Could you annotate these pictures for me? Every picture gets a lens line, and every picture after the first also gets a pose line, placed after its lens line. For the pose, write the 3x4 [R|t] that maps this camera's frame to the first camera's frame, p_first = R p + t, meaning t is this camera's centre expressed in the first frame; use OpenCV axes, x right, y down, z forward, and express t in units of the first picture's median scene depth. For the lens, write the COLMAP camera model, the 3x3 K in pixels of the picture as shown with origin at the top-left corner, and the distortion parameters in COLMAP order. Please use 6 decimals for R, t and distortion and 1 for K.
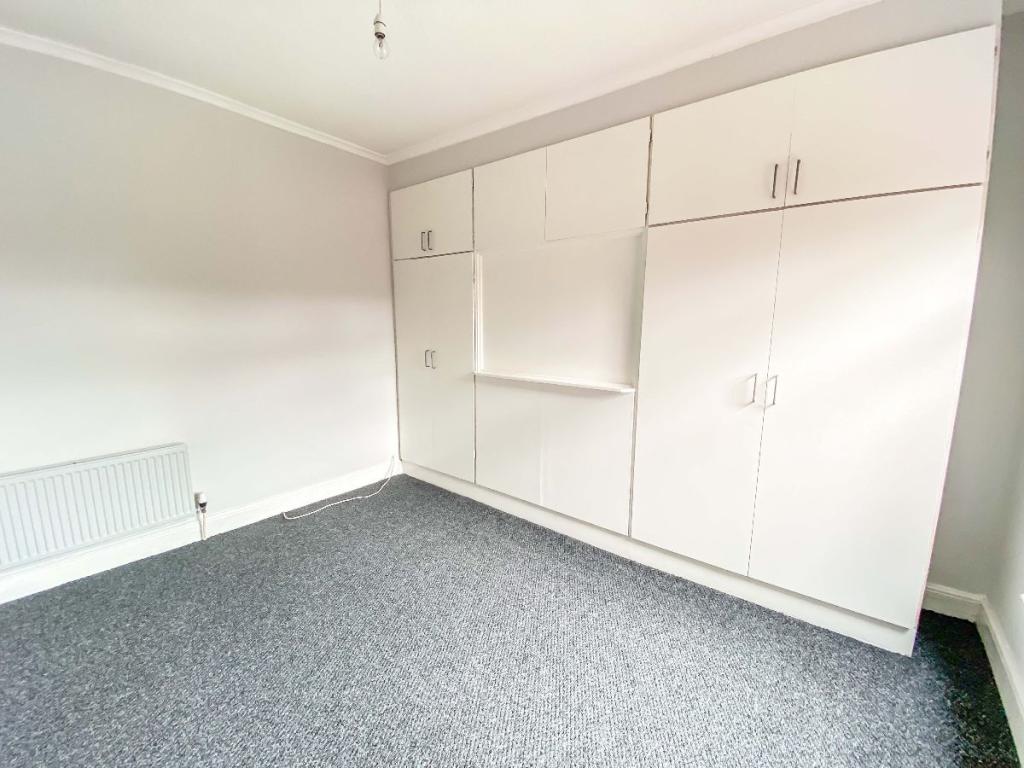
lens RADIAL K [[417.1, 0, 510.0], [0, 417.1, 385.4], [0, 0, 1]] dist [0.031054, -0.026112]
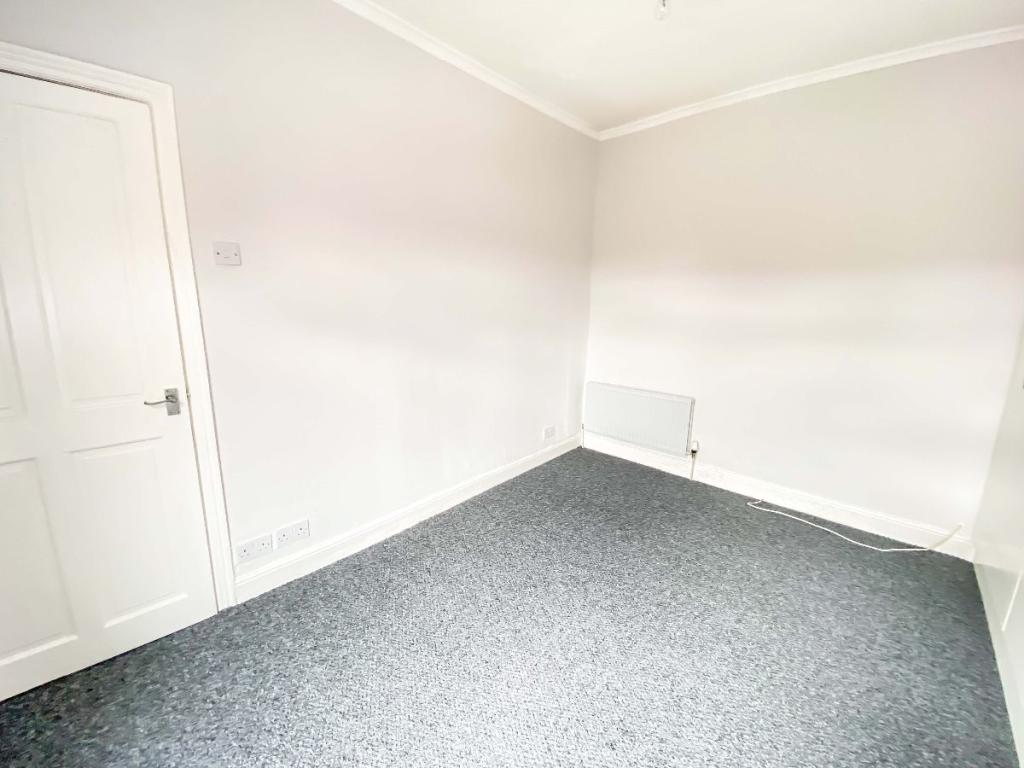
lens RADIAL K [[417.1, 0, 510.0], [0, 417.1, 385.4], [0, 0, 1]] dist [0.031054, -0.026112]
pose [[-0.068666, 0.192282, -0.978934, 0.492556], [-0.173486, 0.963999, 0.201517, -0.059569], [0.982440, 0.183669, -0.032836, 0.504422]]
